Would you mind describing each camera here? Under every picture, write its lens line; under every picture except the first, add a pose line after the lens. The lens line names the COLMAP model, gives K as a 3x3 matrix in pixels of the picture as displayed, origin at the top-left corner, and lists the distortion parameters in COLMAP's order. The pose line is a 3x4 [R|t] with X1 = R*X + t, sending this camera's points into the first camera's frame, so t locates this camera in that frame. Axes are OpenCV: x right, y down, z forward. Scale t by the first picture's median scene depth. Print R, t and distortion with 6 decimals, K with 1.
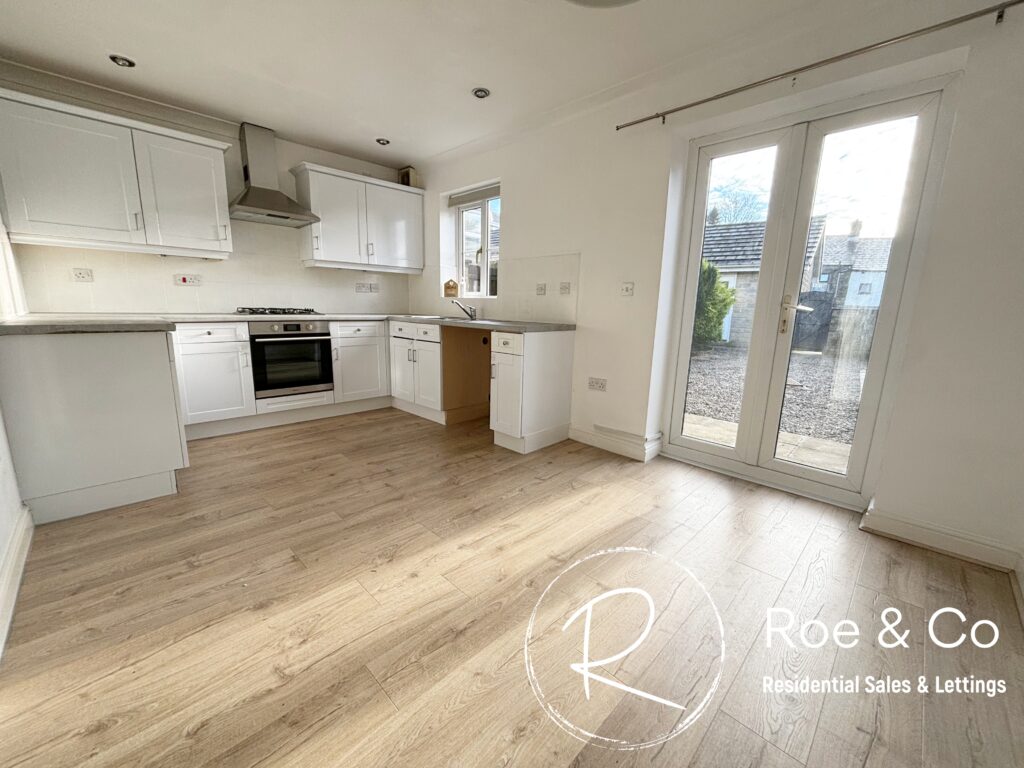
lens RADIAL K [[408.2, 0, 512.1], [0, 408.2, 386.0], [0, 0, 1]] dist [-0.007283, 0.000162]
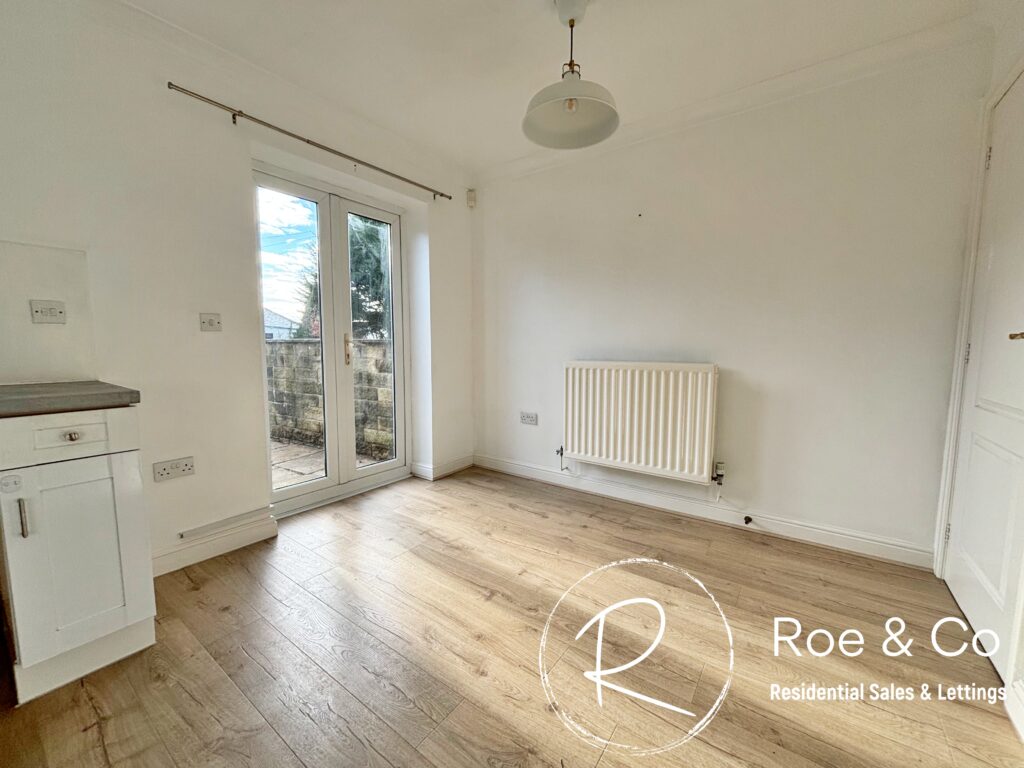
lens RADIAL K [[408.2, 0, 514.5], [0, 408.2, 383.0], [0, 0, 1]] dist [-0.007283, 0.000162]
pose [[-0.155021, -0.115026, 0.981192, -0.480907], [0.186546, 0.971923, 0.143412, -0.127665], [-0.970139, 0.205270, -0.129211, 0.561875]]
